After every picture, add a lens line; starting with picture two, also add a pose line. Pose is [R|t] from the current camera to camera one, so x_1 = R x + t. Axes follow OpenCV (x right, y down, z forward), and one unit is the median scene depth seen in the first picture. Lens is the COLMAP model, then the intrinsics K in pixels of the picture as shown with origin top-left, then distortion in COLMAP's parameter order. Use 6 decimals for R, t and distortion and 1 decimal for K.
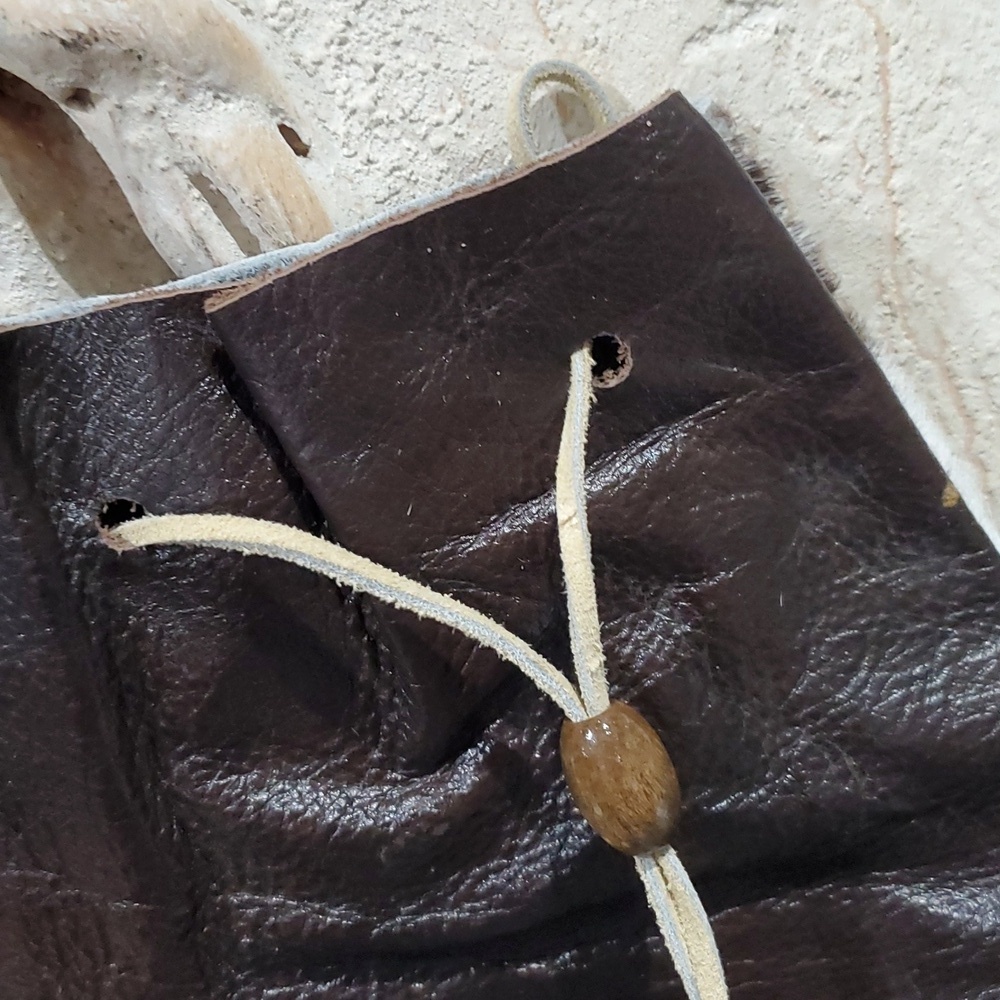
lens RADIAL K [[1427.3, 0, 431.9], [0, 1427.3, 501.8], [0, 0, 1]] dist [0.252419, -0.974579]
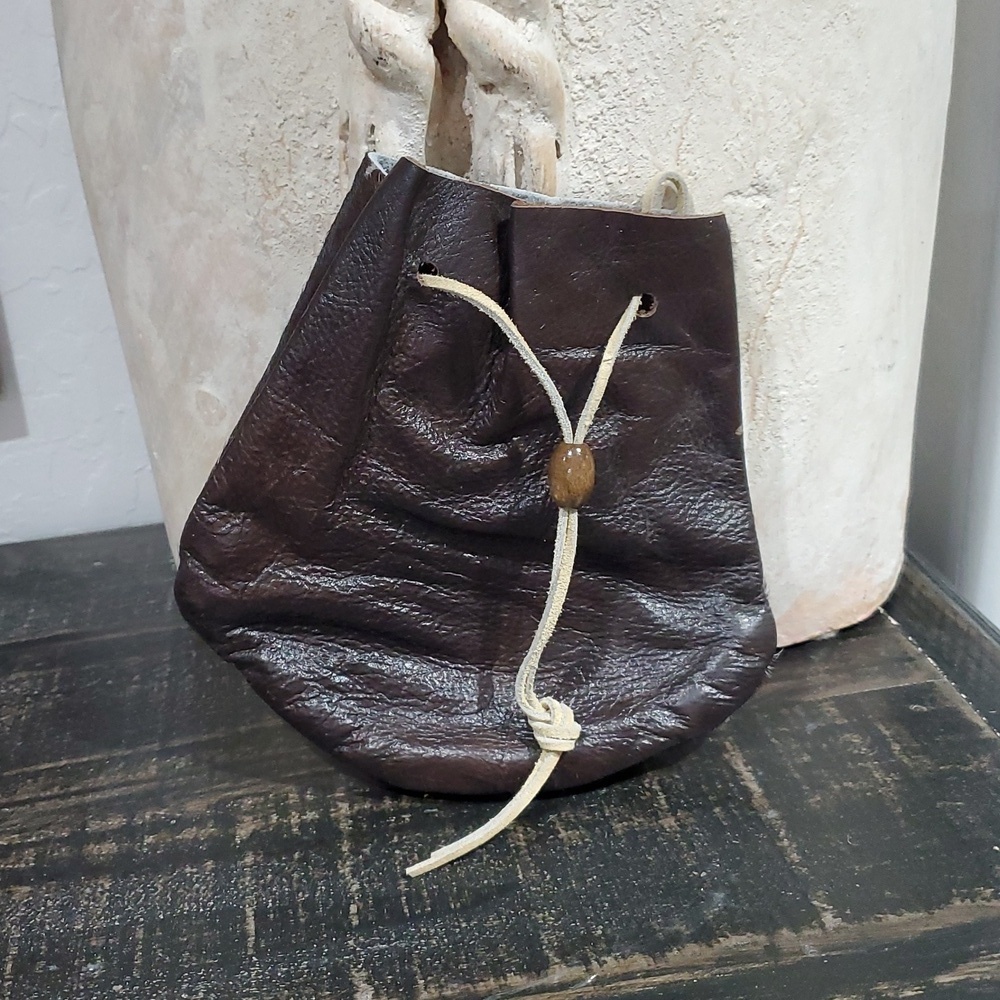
lens RADIAL K [[1427.3, 0, 431.9], [0, 1427.3, 501.8], [0, 0, 1]] dist [0.252419, -0.974579]
pose [[0.880144, 0.420847, 0.219624, -0.510738], [-0.424144, 0.904945, -0.034311, 0.377905], [-0.213188, -0.062953, 0.974981, -1.091786]]
